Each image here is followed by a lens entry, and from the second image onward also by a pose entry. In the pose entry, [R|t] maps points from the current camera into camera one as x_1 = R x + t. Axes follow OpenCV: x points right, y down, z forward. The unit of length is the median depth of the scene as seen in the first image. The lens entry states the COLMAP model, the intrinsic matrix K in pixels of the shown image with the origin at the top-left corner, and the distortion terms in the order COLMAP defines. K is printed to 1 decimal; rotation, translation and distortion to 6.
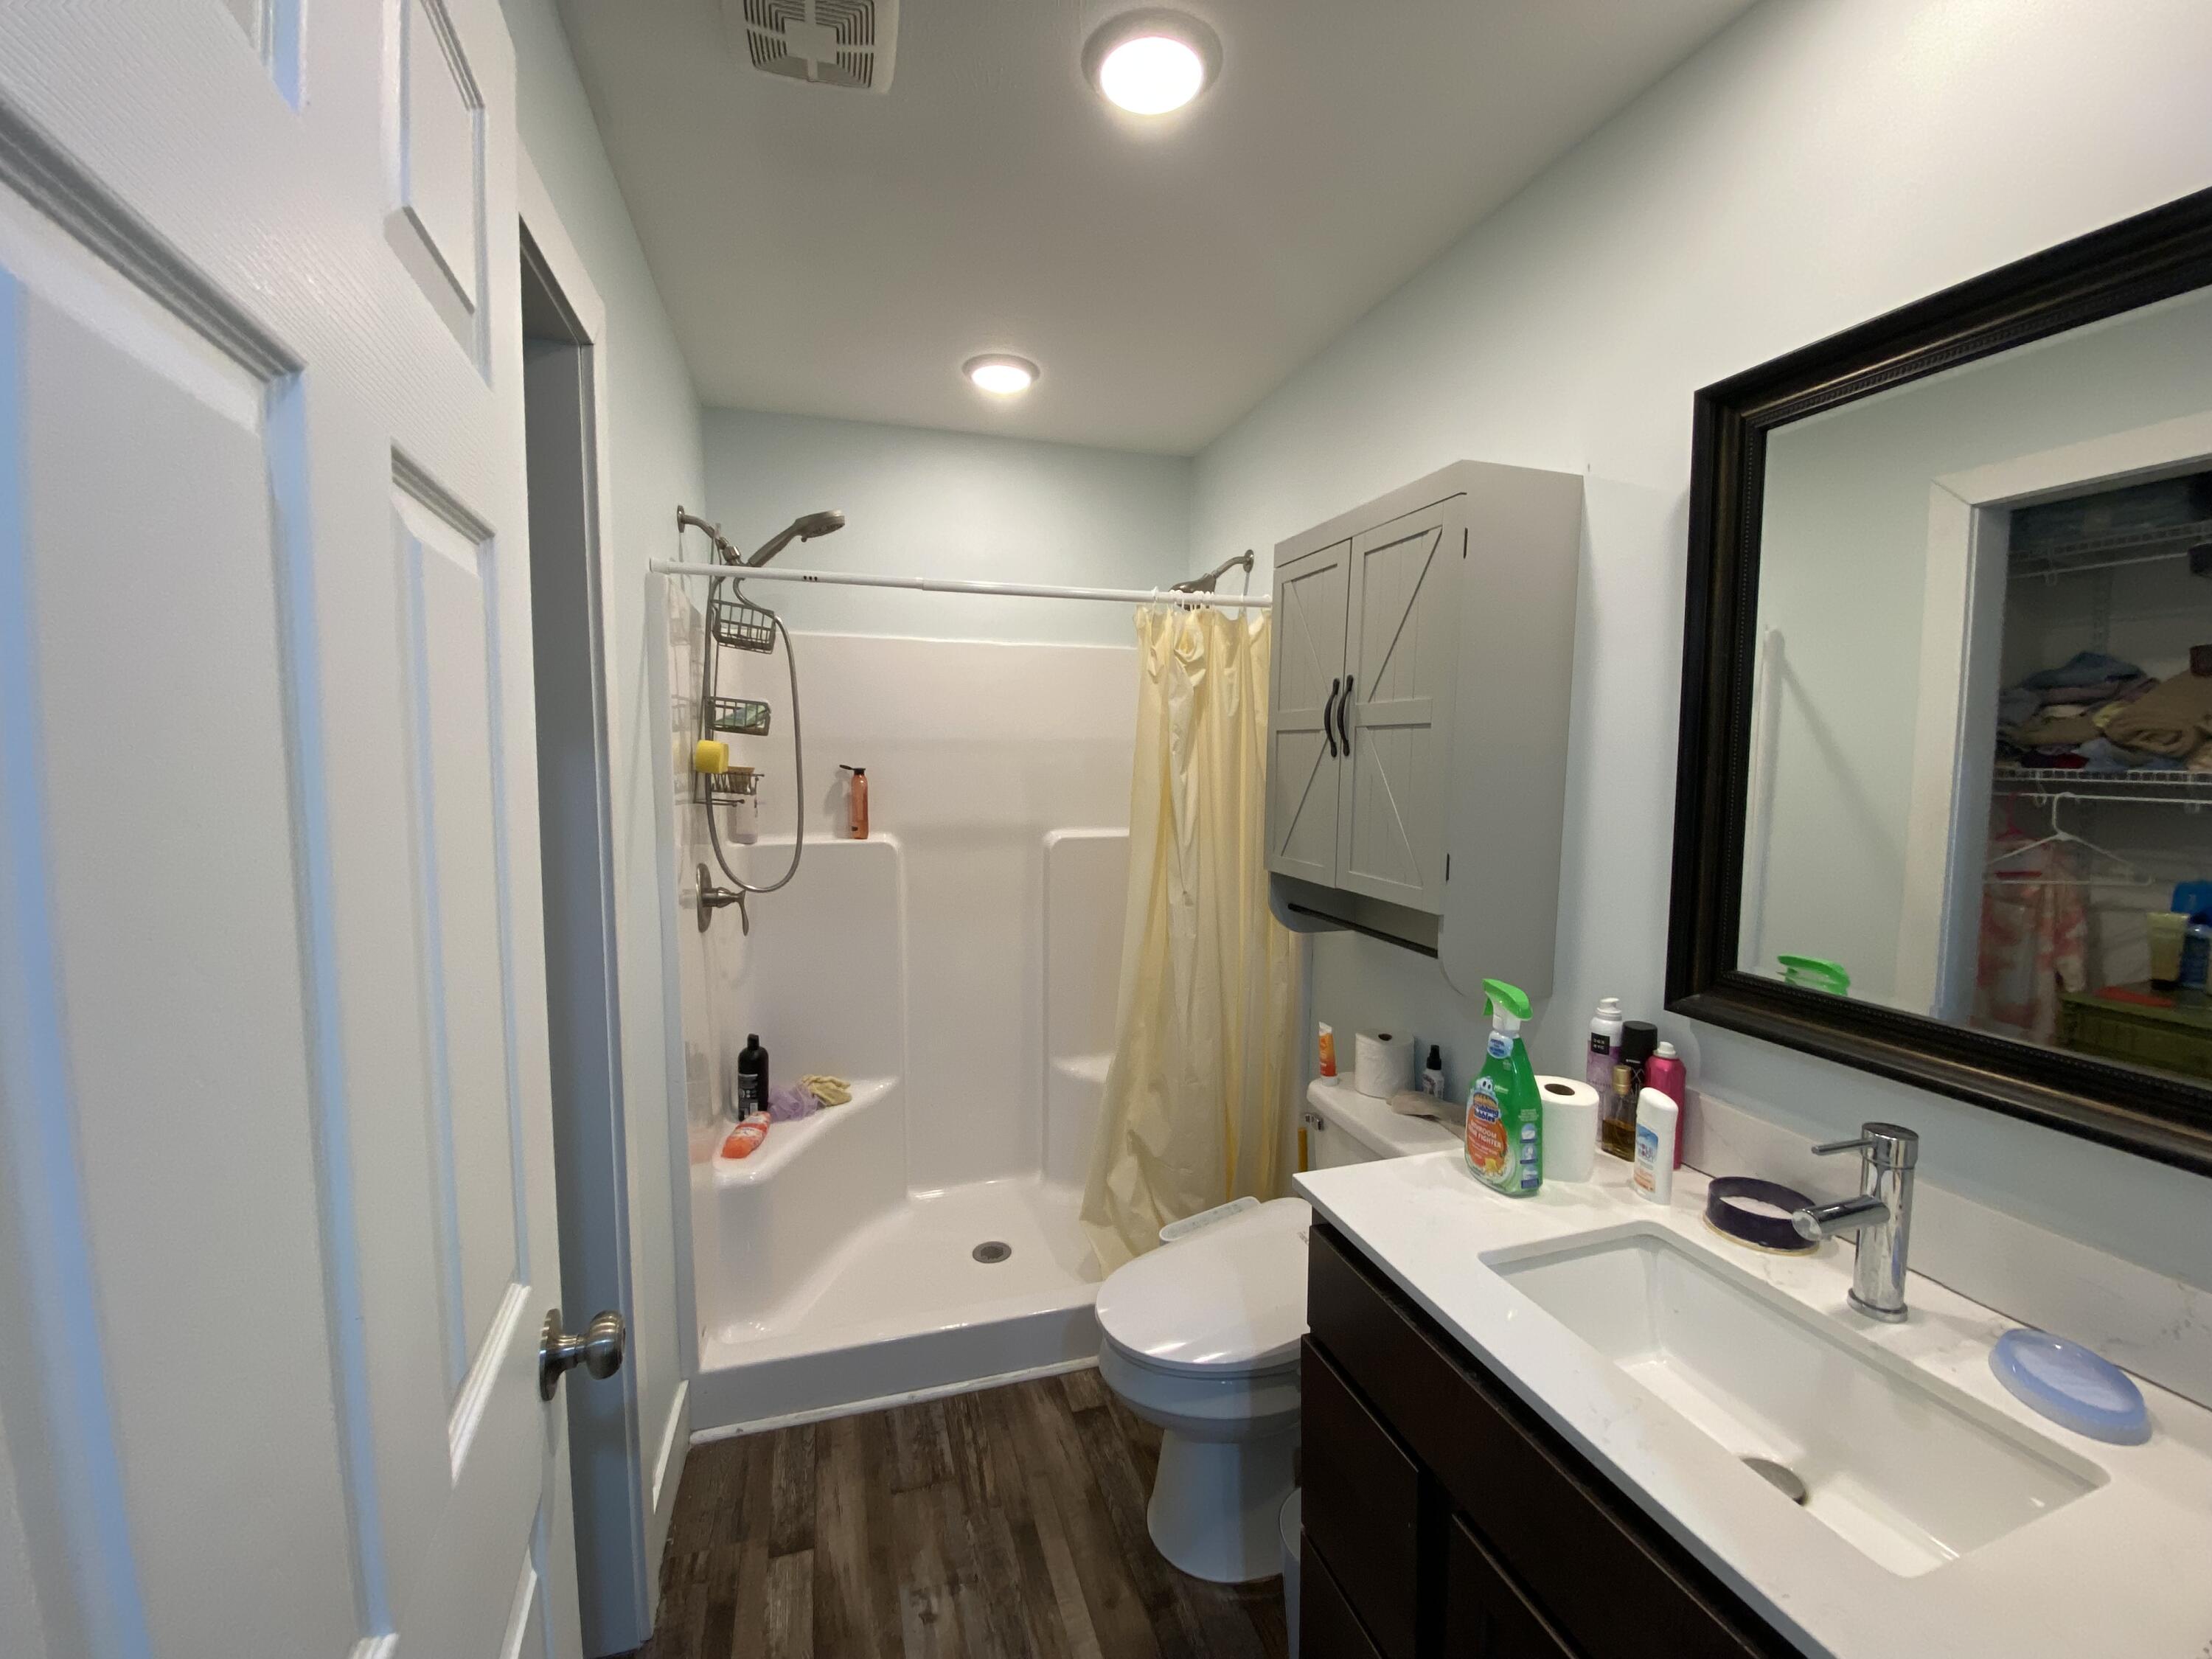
lens RADIAL K [[903.0, 0, 1100.5], [0, 903.0, 840.6], [0, 0, 1]] dist [0.001066, -0.000273]
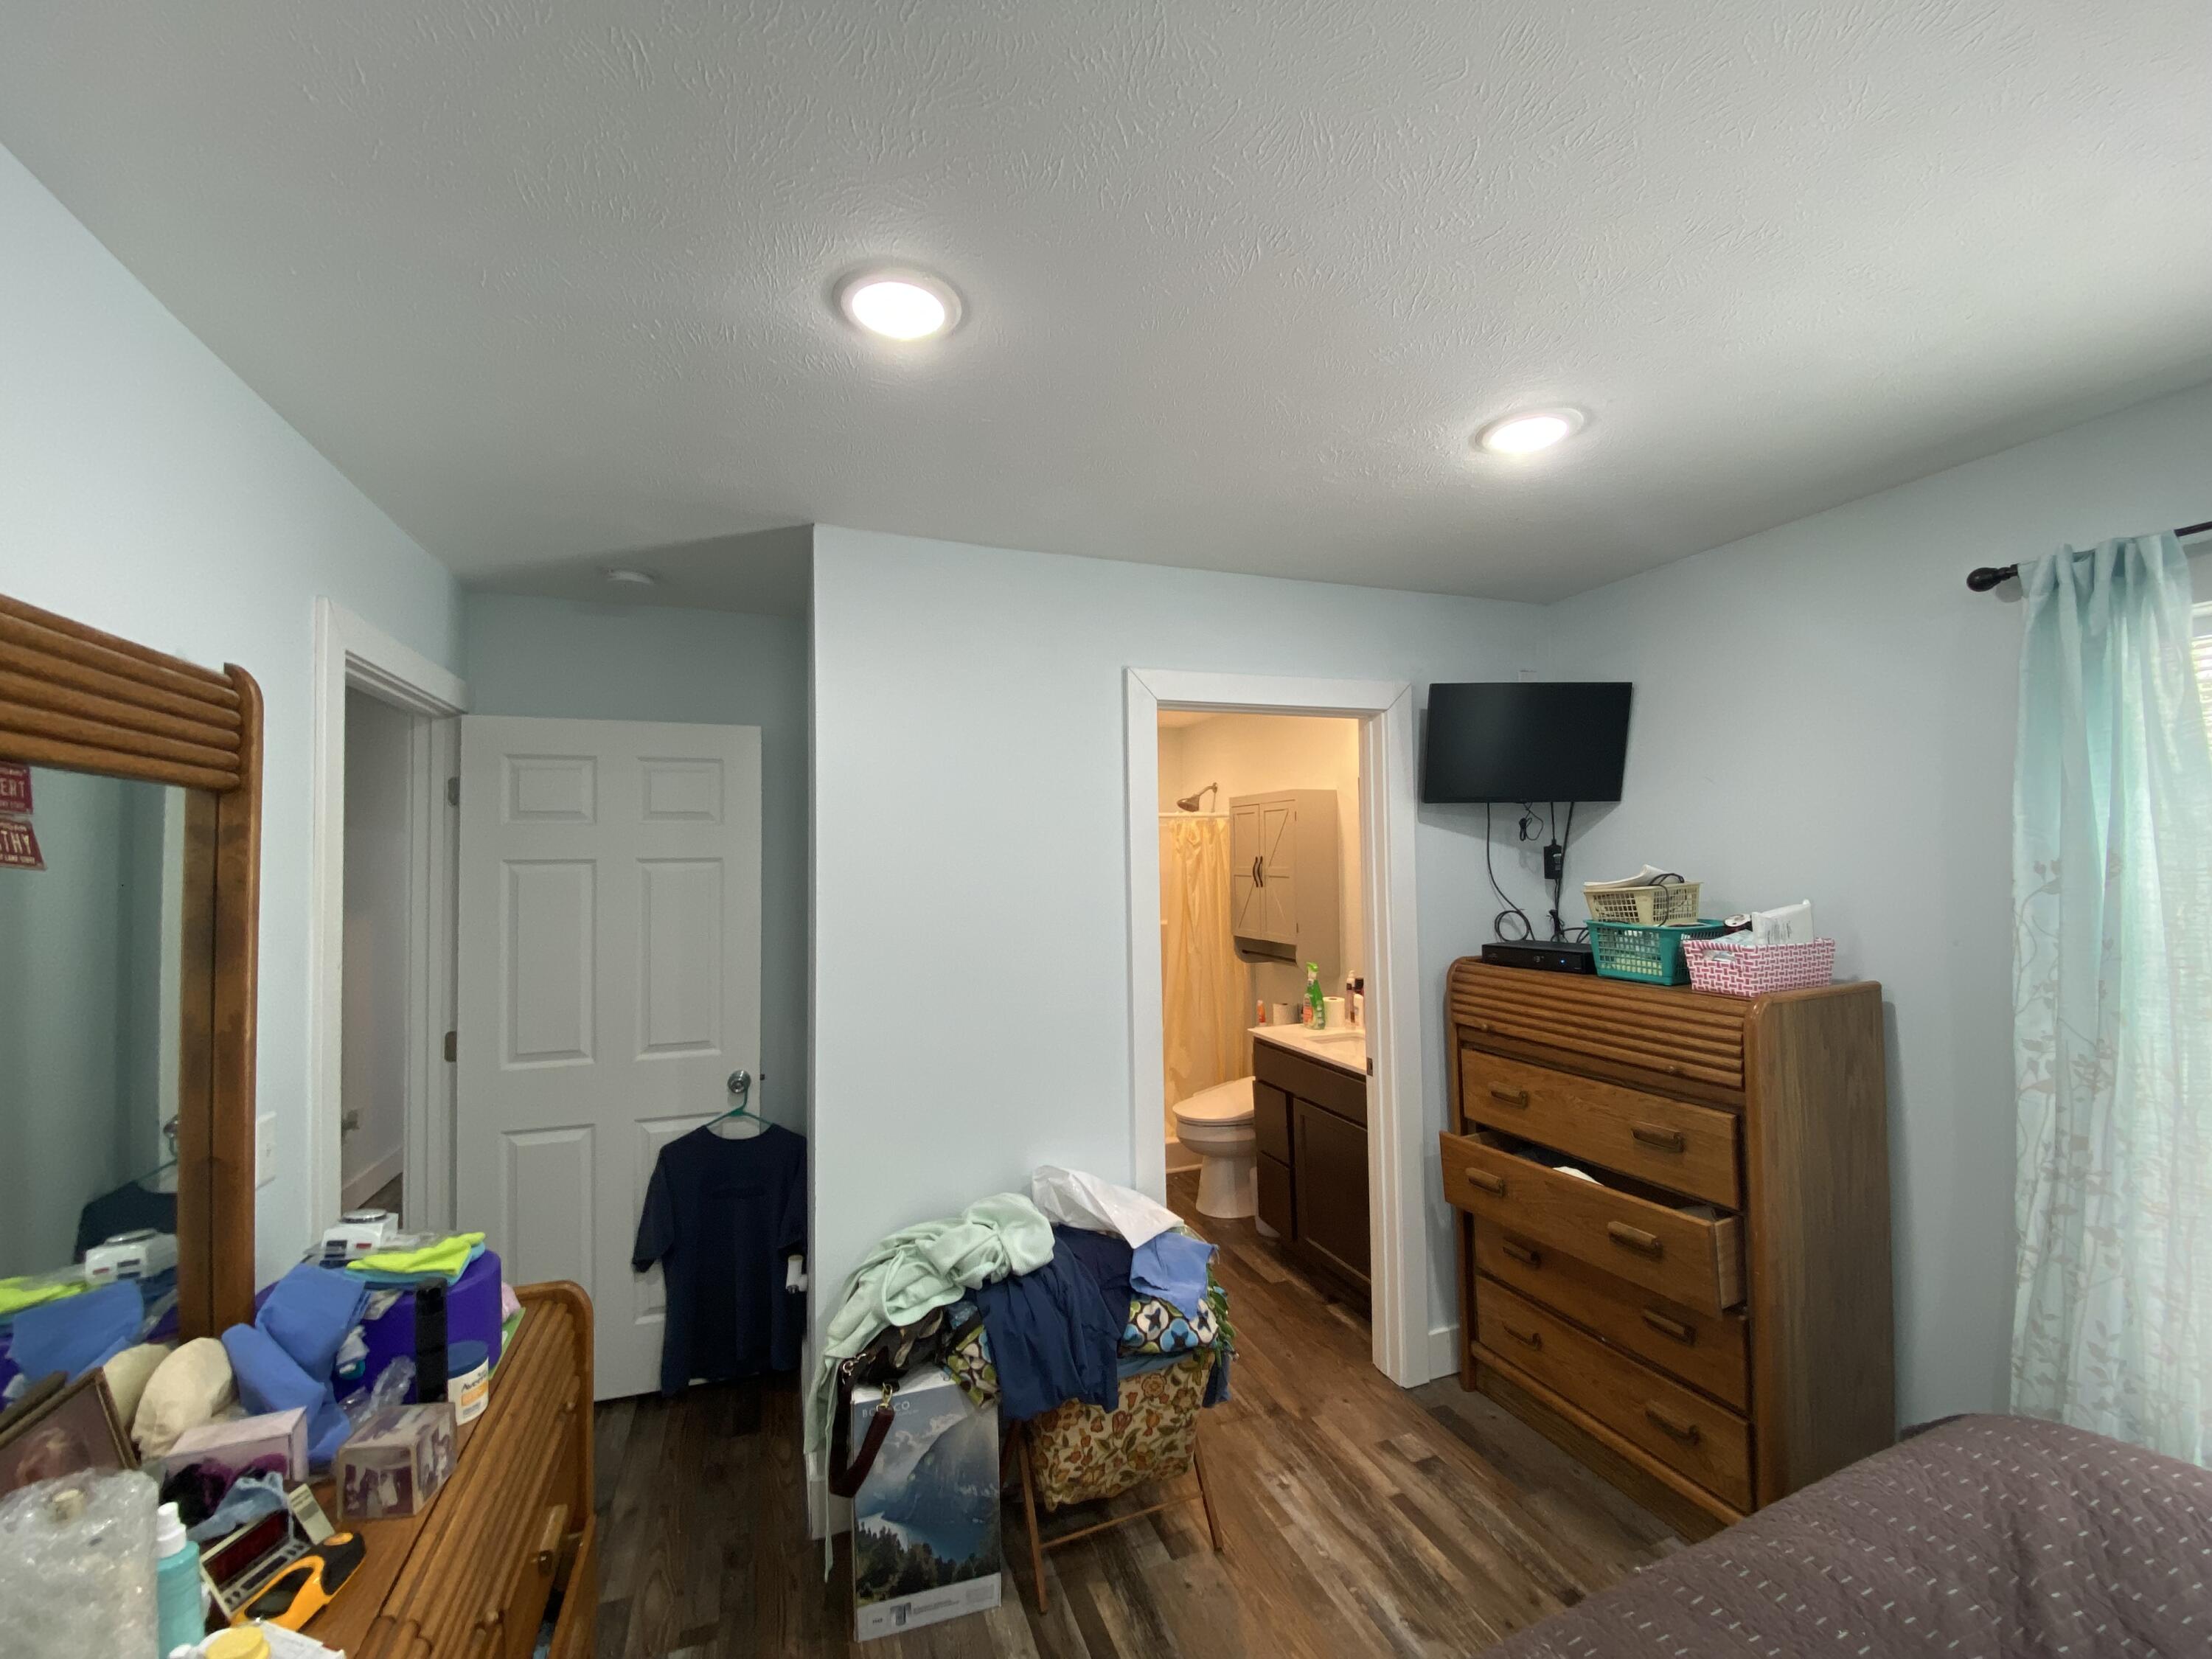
lens RADIAL K [[903.0, 0, 1092.8], [0, 903.0, 828.1], [0, 0, 1]] dist [0.001066, -0.000273]
pose [[0.998747, -0.021843, 0.045034, -0.307901], [0.027243, 0.992028, -0.123036, 0.040696], [-0.041987, 0.124109, 0.991380, -1.490293]]
